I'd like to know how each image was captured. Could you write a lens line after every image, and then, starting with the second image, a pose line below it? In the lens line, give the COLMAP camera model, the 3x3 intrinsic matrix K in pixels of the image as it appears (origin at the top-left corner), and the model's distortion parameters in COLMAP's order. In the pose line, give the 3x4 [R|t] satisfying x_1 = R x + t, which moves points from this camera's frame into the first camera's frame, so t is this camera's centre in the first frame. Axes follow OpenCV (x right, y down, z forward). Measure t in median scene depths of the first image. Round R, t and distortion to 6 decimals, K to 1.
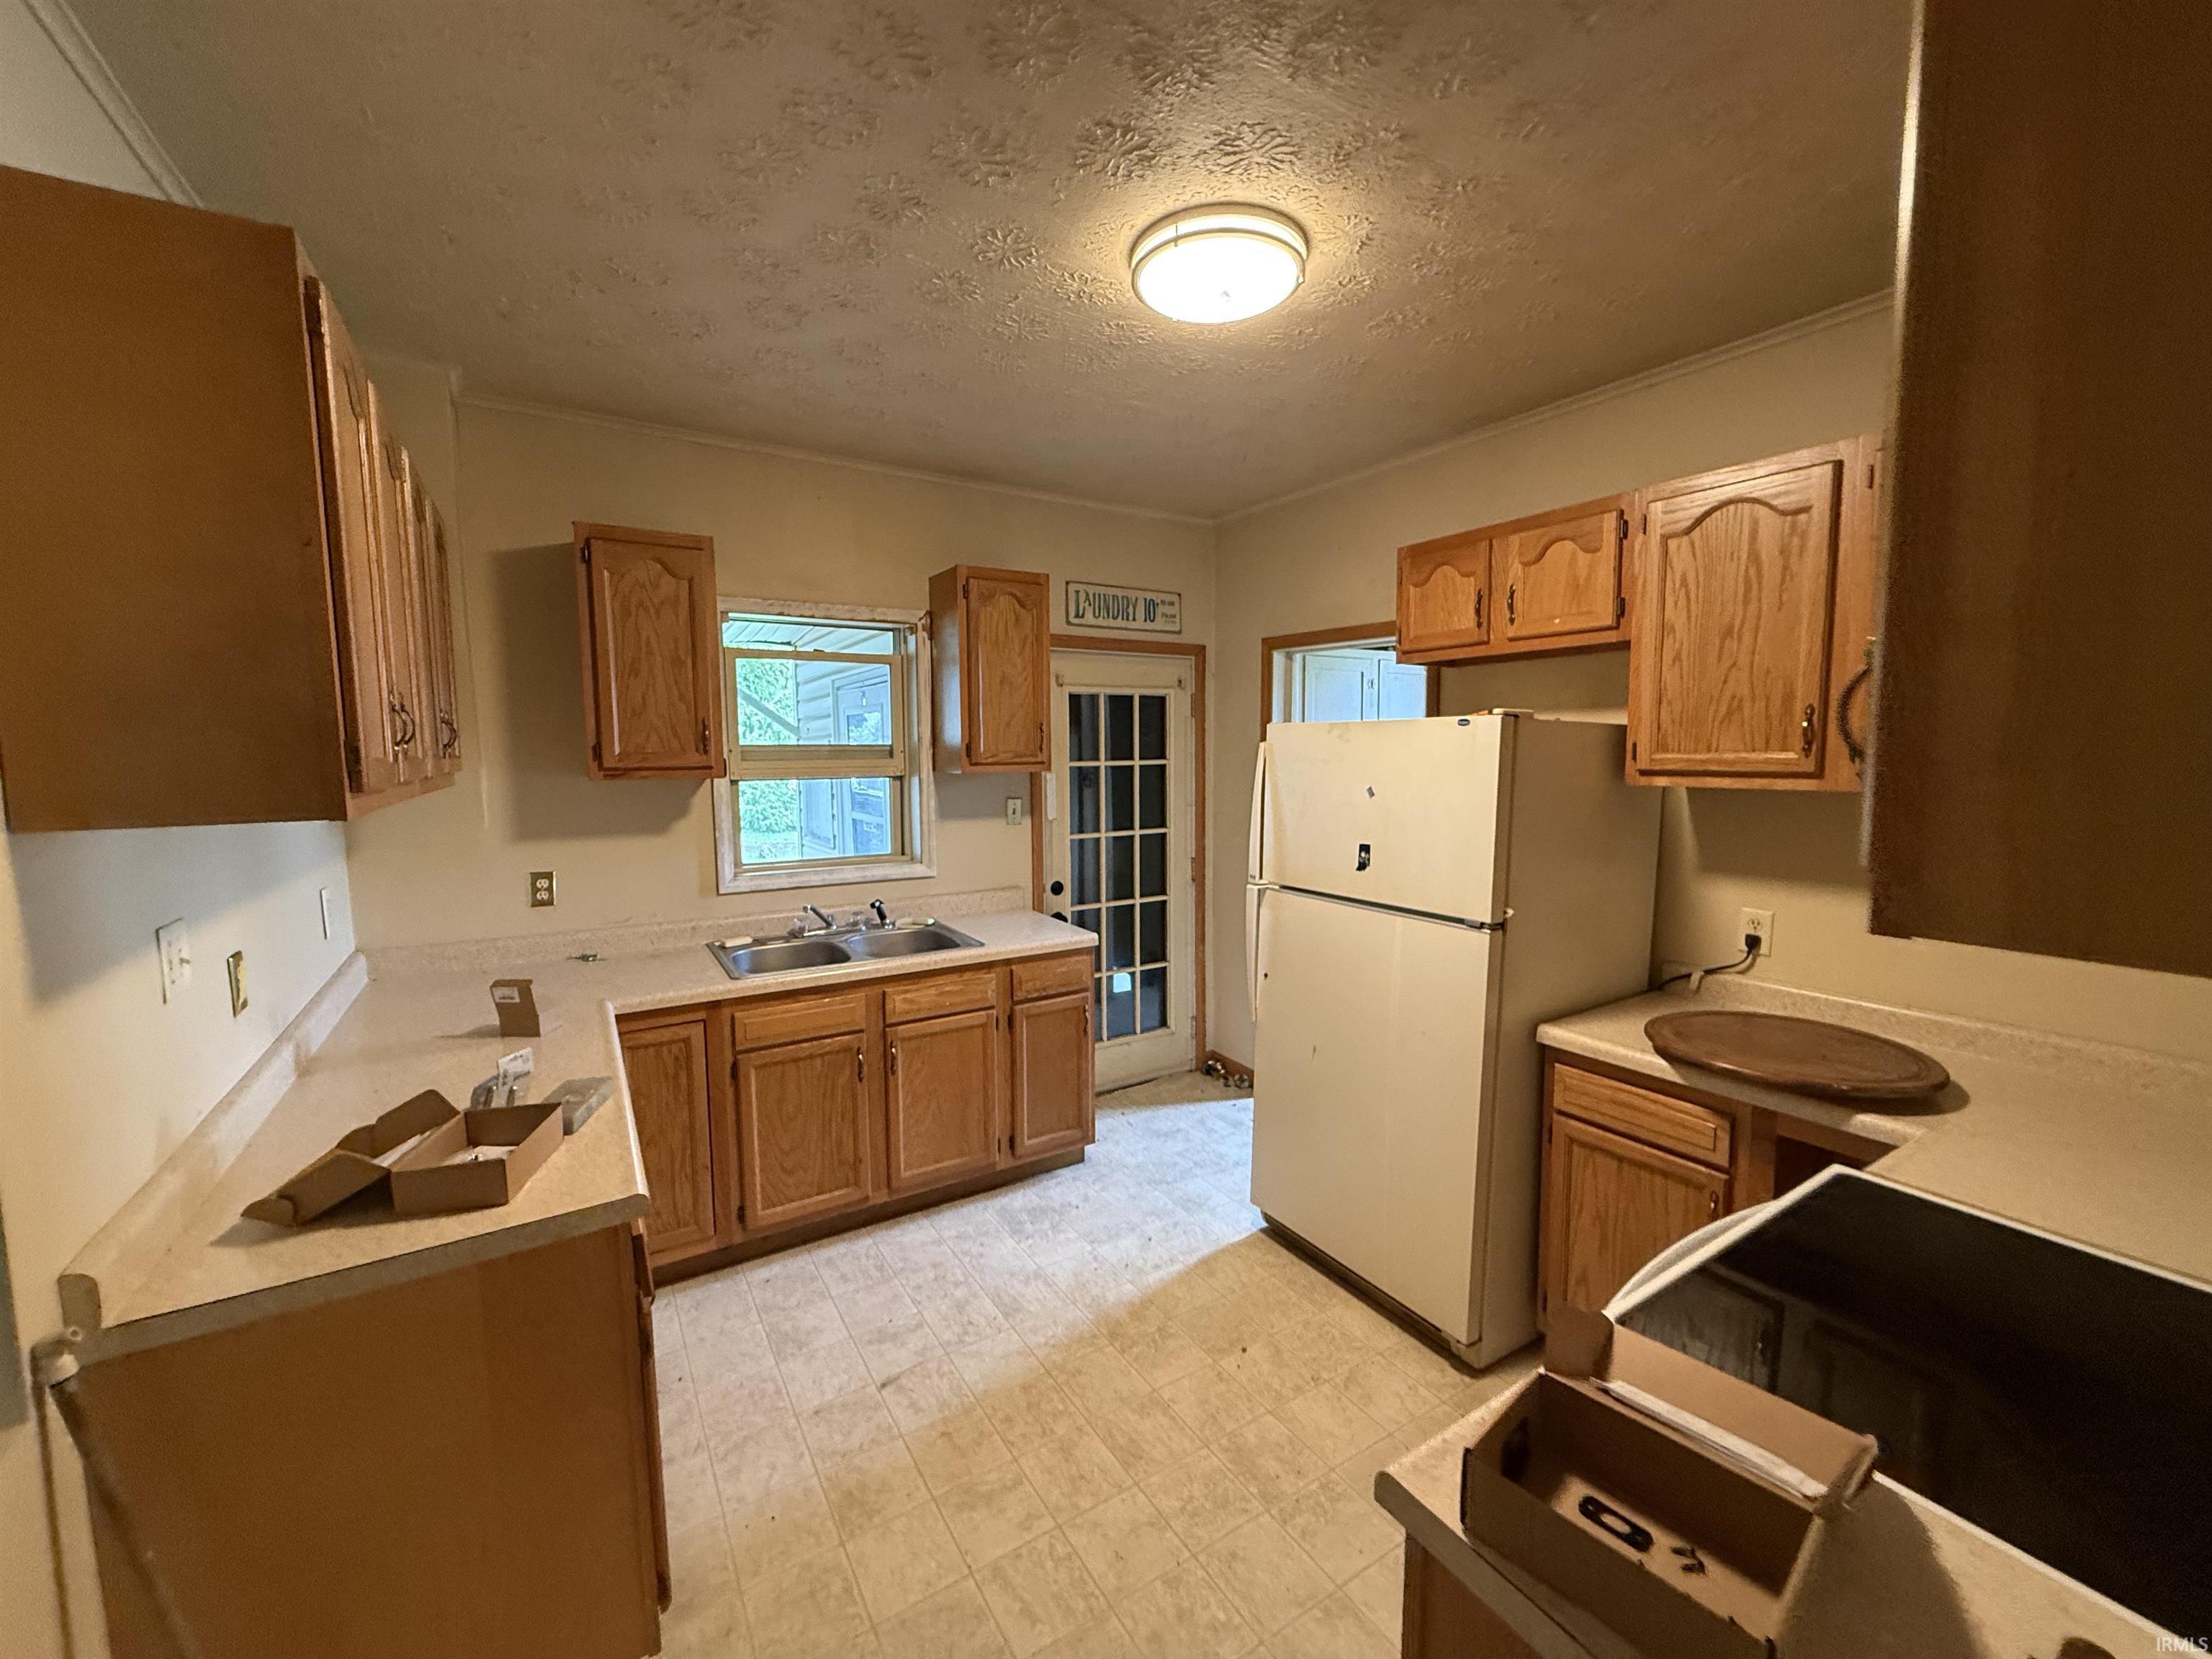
lens RADIAL K [[876.2, 0, 1107.8], [0, 876.2, 829.8], [0, 0, 1]] dist [-0.002245, 0.000251]
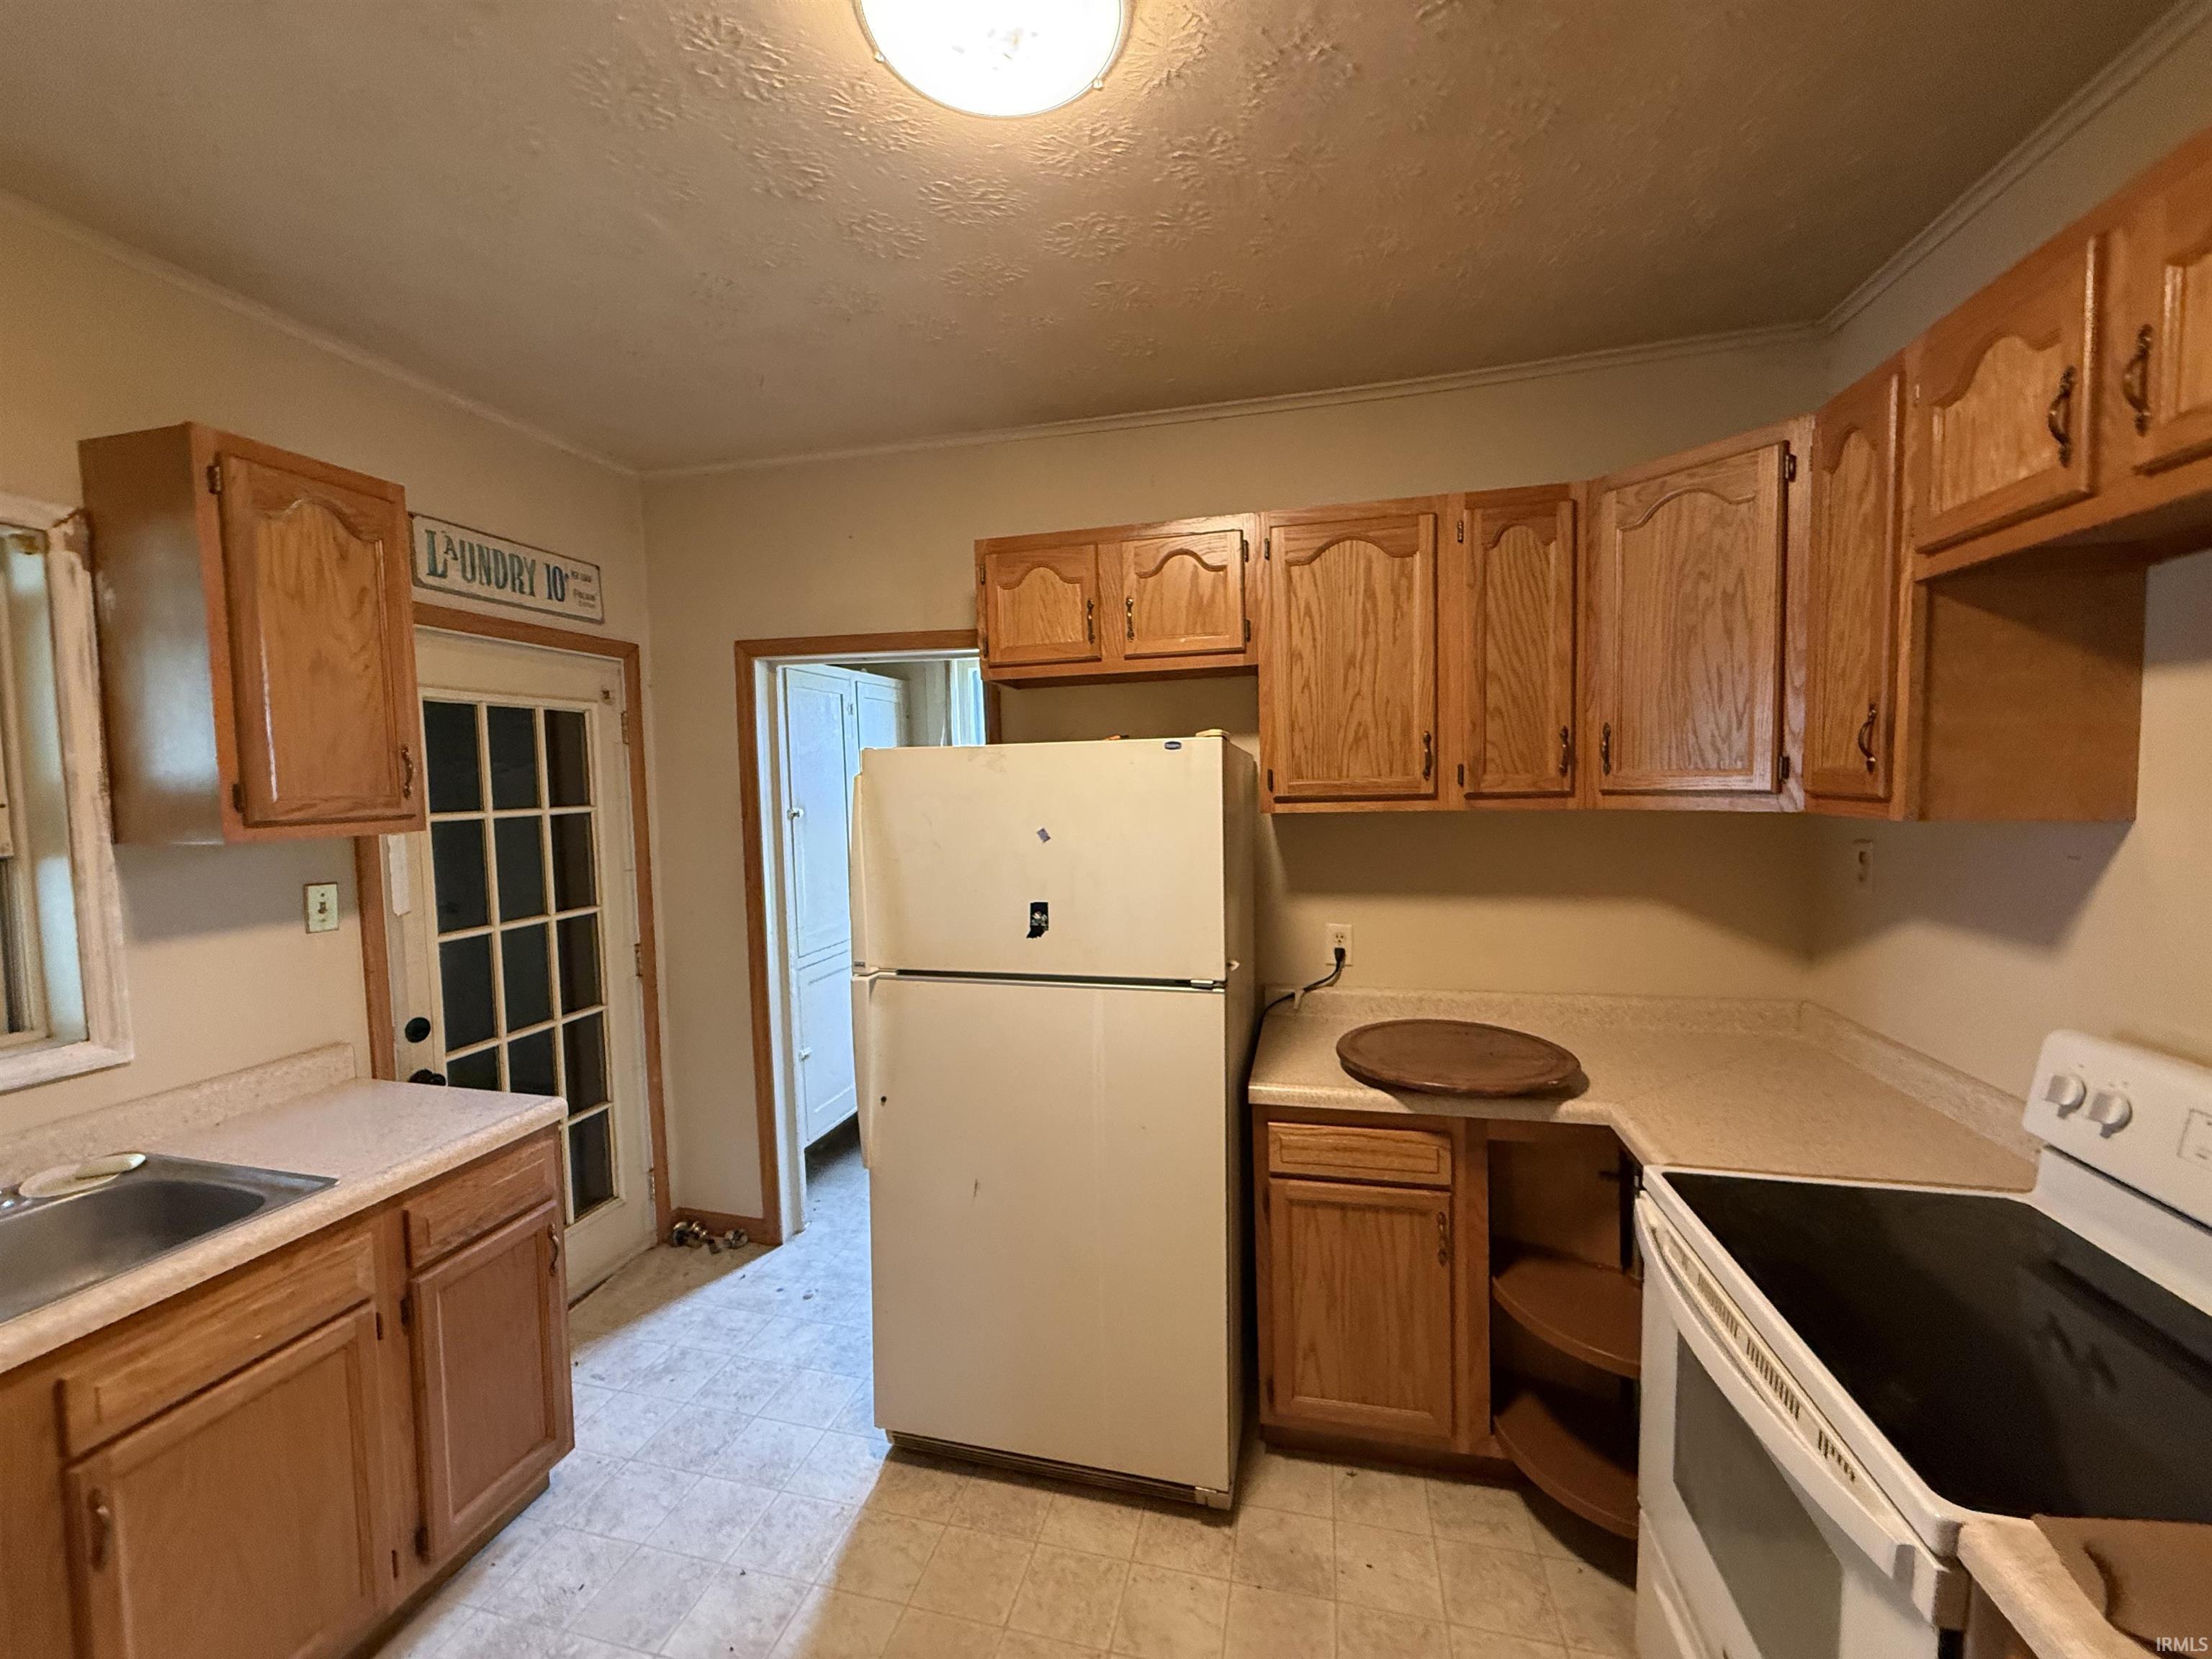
lens RADIAL K [[876.2, 0, 1102.3], [0, 876.2, 828.7], [0, 0, 1]] dist [-0.002245, 0.000251]
pose [[0.720007, -0.050517, 0.692125, -0.164850], [0.083288, 0.996428, -0.013915, -0.027505], [-0.688951, 0.067664, 0.721643, 0.329484]]
